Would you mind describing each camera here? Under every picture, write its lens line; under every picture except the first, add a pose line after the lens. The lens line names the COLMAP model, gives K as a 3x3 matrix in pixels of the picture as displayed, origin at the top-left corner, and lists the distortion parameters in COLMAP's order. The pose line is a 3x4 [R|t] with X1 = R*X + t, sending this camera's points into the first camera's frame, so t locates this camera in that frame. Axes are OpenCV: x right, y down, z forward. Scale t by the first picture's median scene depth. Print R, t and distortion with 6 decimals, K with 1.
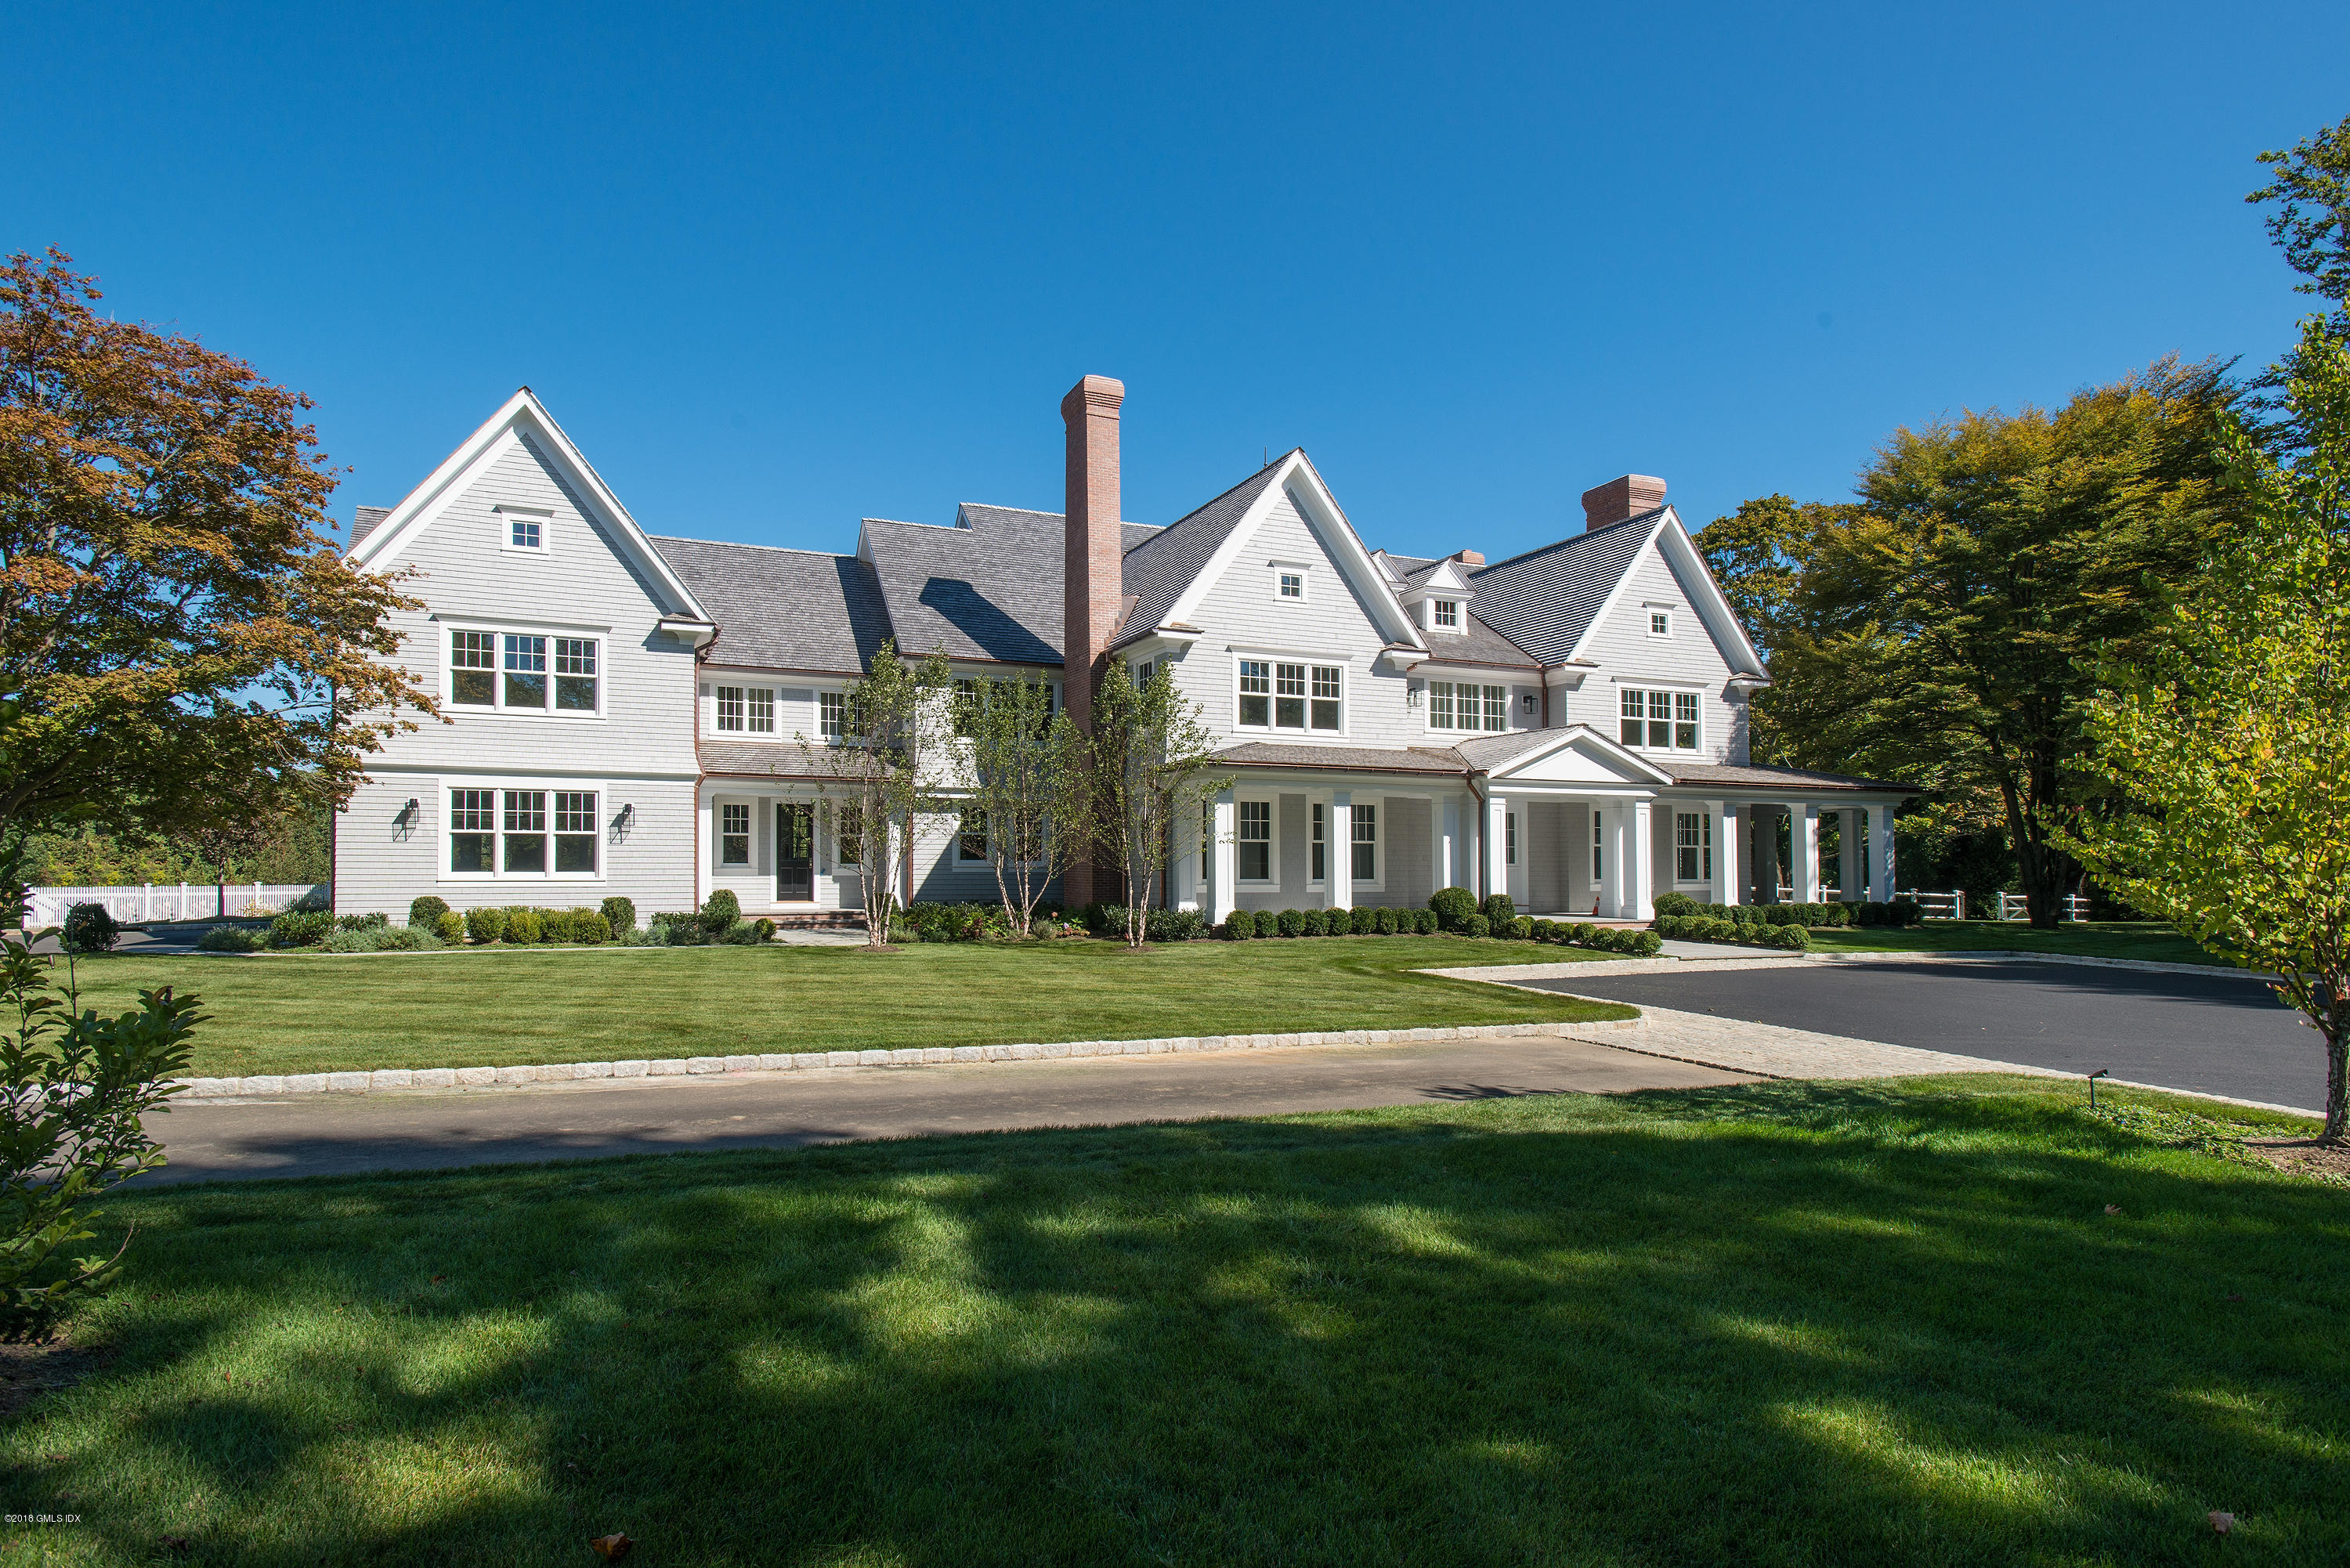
lens RADIAL K [[1269.5, 0, 1142.1], [0, 1269.5, 794.4], [0, 0, 1]] dist [0.021513, -0.000404]
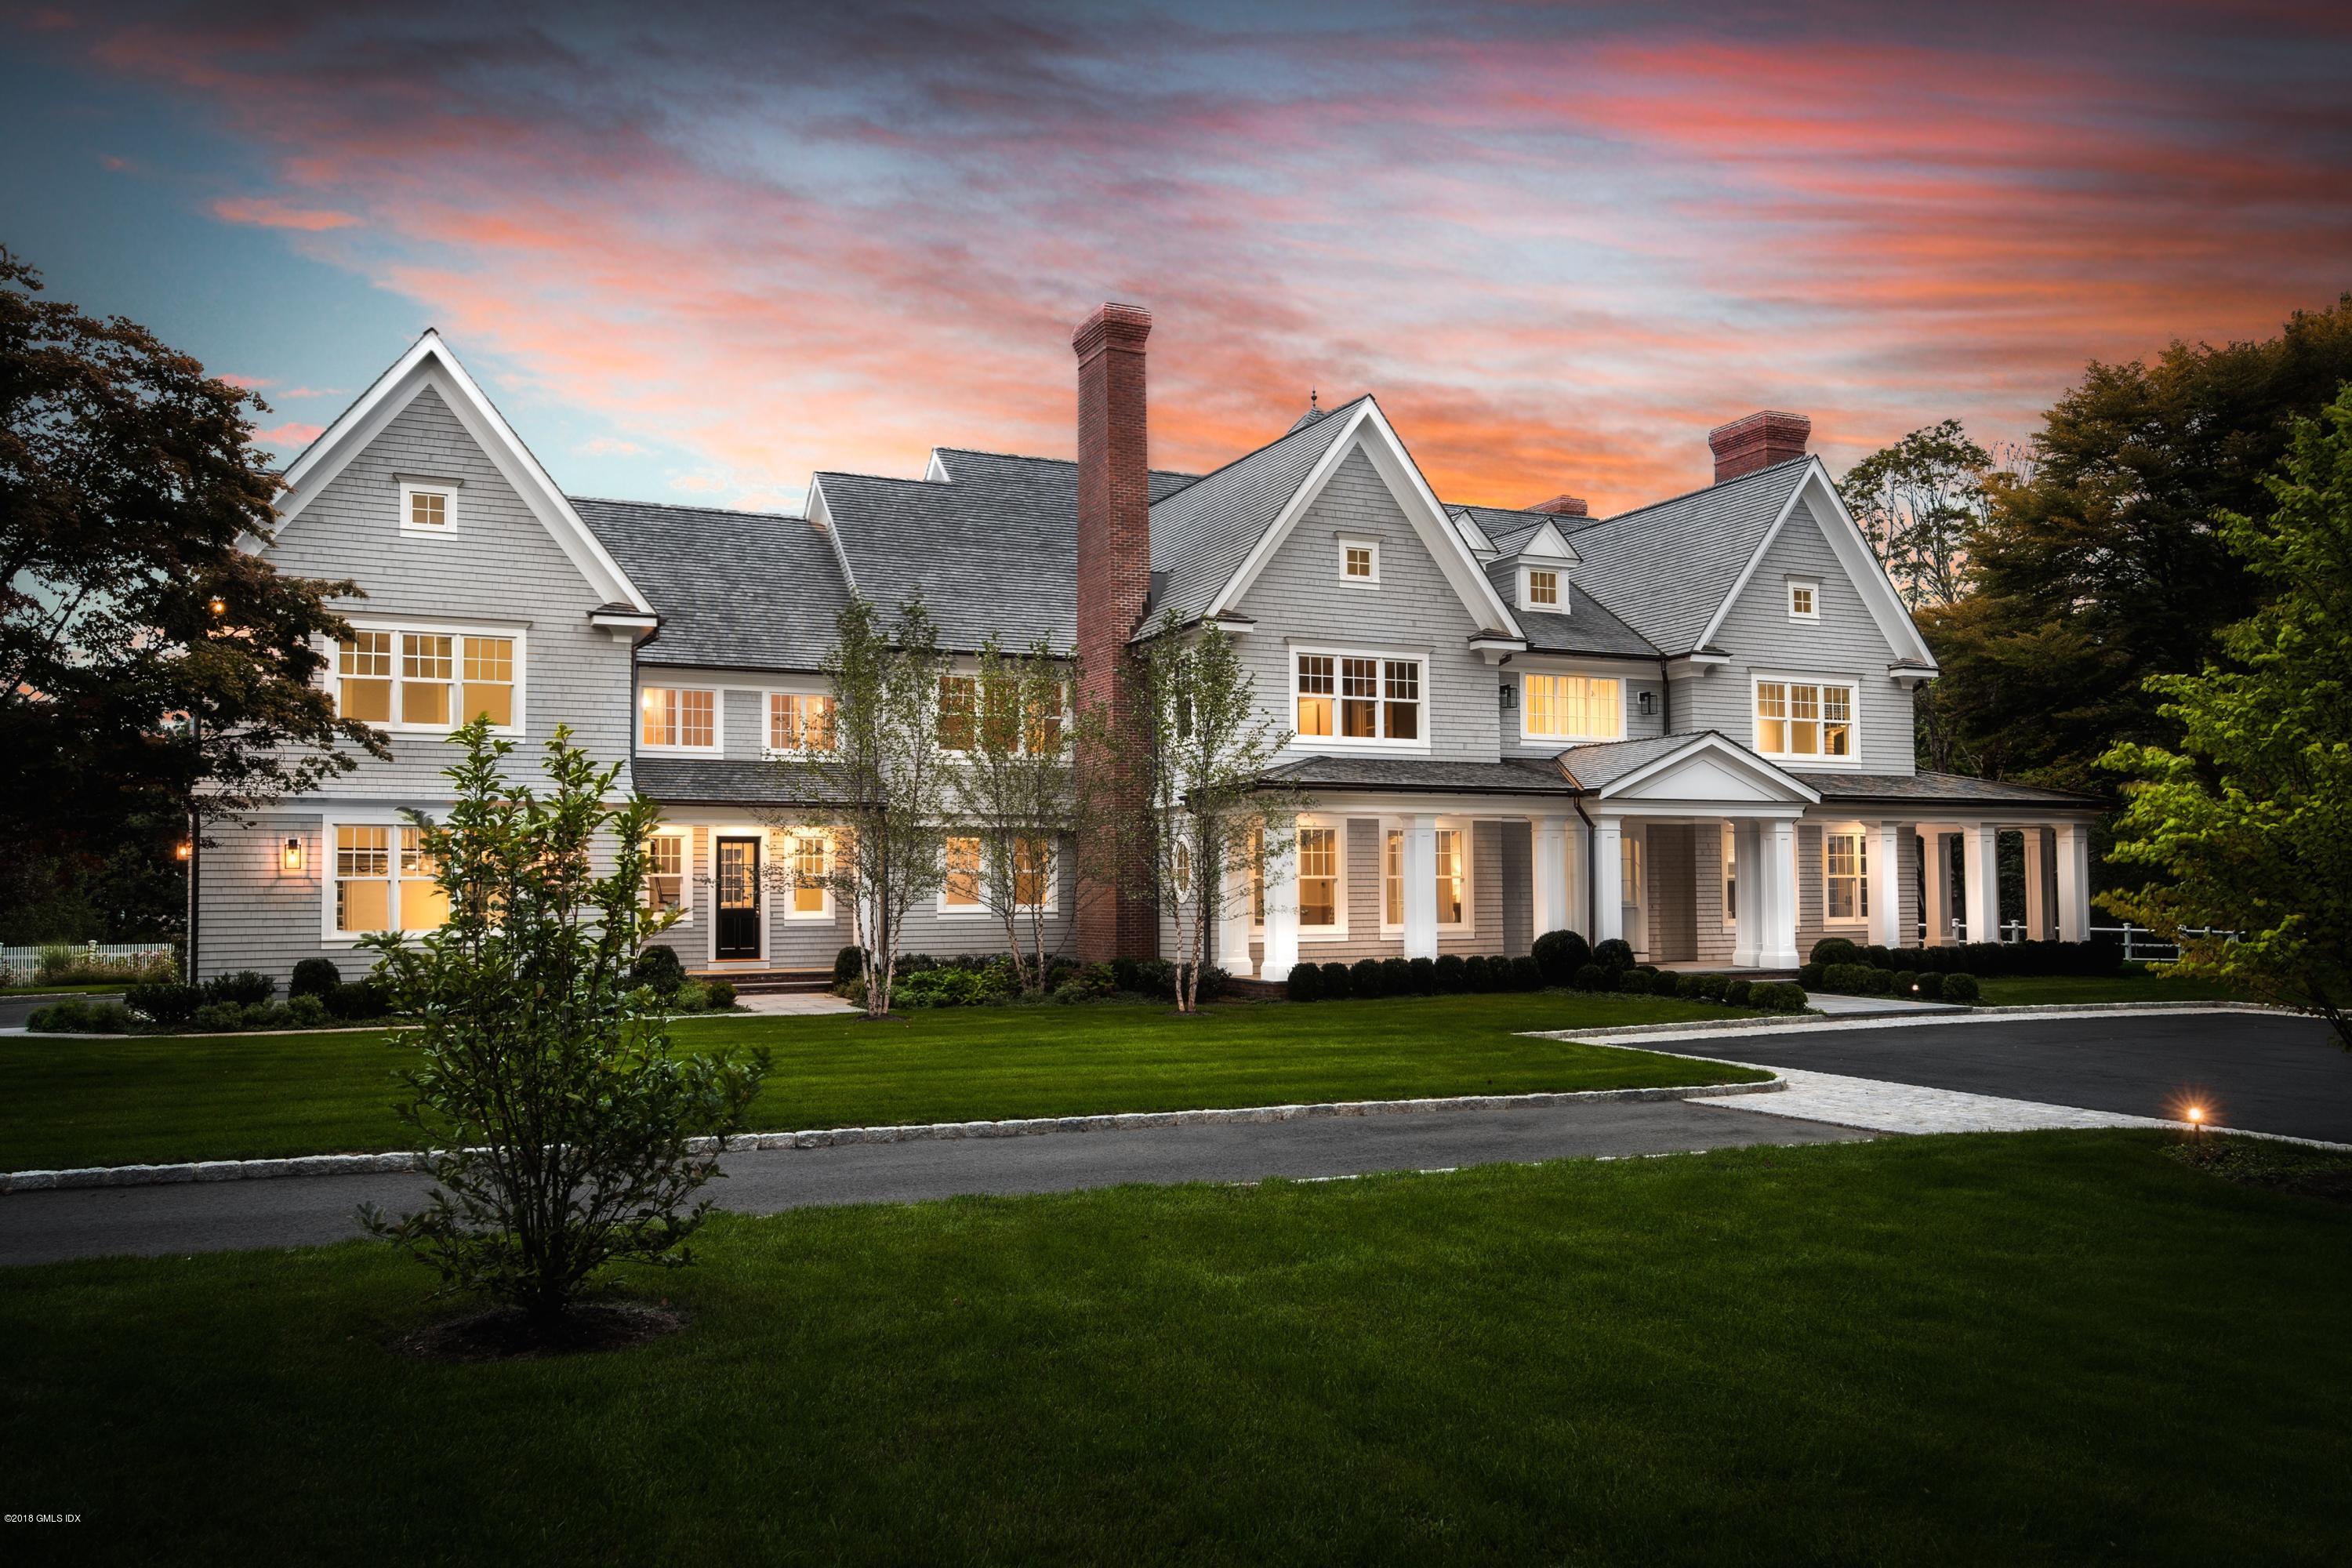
lens RADIAL K [[1916.1, 0, 1176.0], [0, 1916.1, 784.0], [0, 0, 1]] dist [0.003542, 0.005762]
pose [[0.998147, -0.005916, 0.060559, -0.073164], [0.005833, 0.999982, 0.001543, -0.024751], [-0.060567, -0.001187, 0.998163, -0.211380]]
